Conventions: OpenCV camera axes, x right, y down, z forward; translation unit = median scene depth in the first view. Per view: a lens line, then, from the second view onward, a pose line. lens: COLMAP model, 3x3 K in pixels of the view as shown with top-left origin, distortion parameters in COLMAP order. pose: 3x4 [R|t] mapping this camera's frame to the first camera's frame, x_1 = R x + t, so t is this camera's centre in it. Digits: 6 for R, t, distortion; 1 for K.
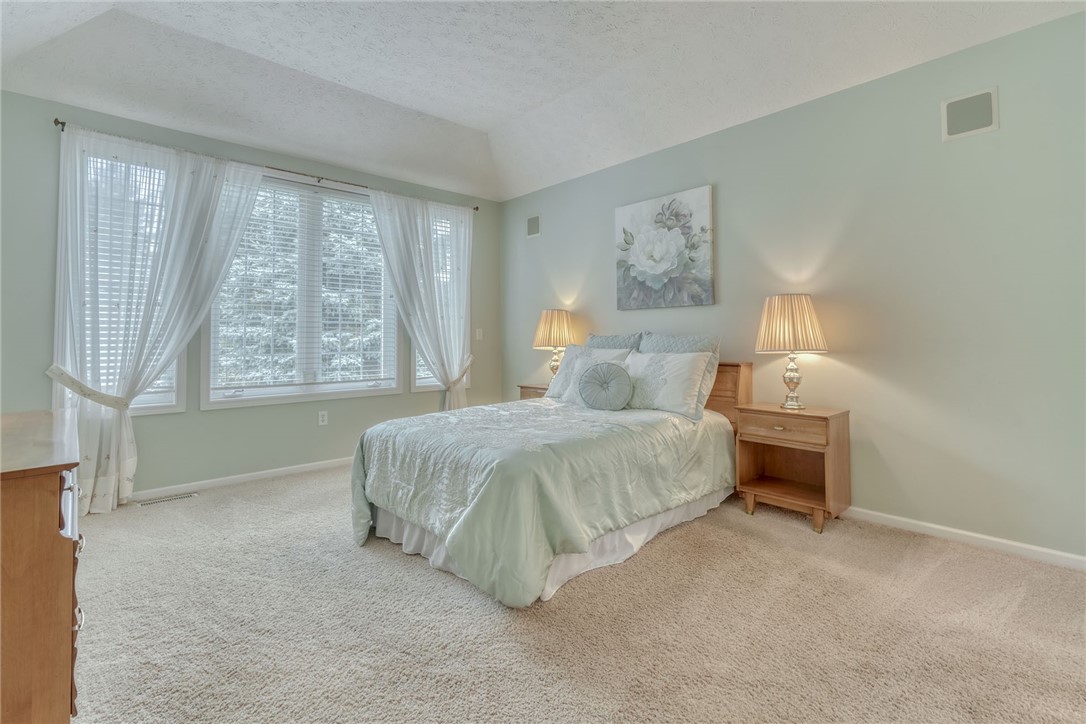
lens RADIAL K [[489.6, 0, 546.9], [0, 489.6, 335.7], [0, 0, 1]] dist [0.004926, 0.001635]
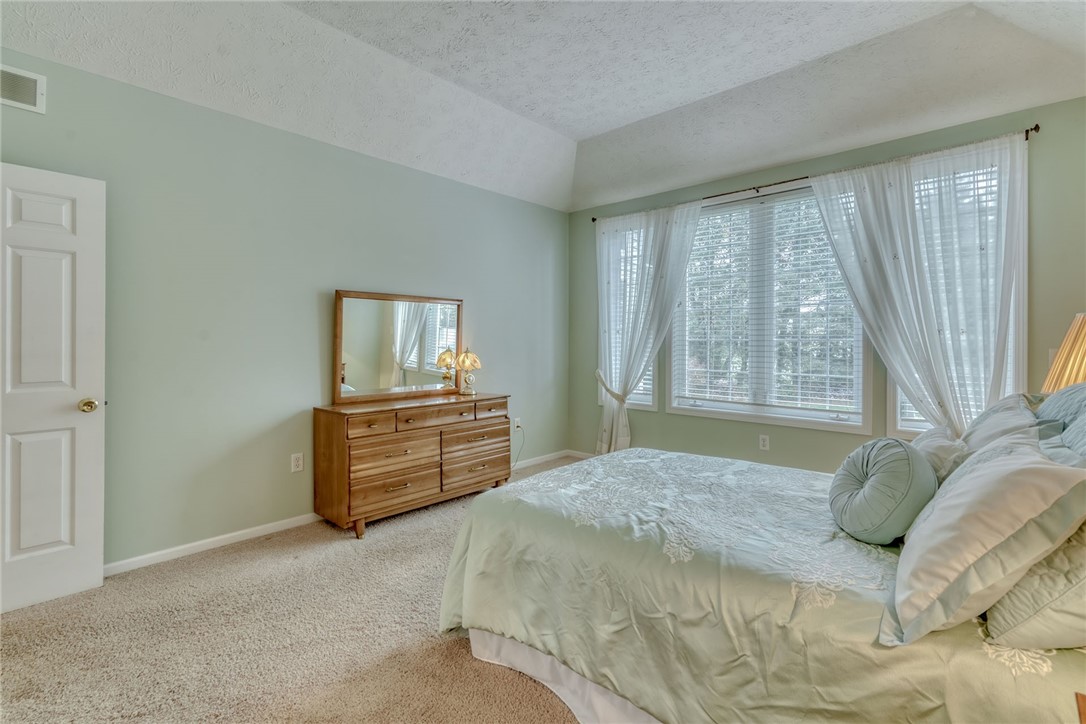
lens RADIAL K [[489.6, 0, 542.8], [0, 489.6, 360.5], [0, 0, 1]] dist [0.004926, 0.001635]
pose [[0.104114, 0.047695, -0.993421, 0.520659], [0.003815, 0.998823, 0.048354, -0.044945], [0.994558, -0.008824, 0.103810, 0.577673]]
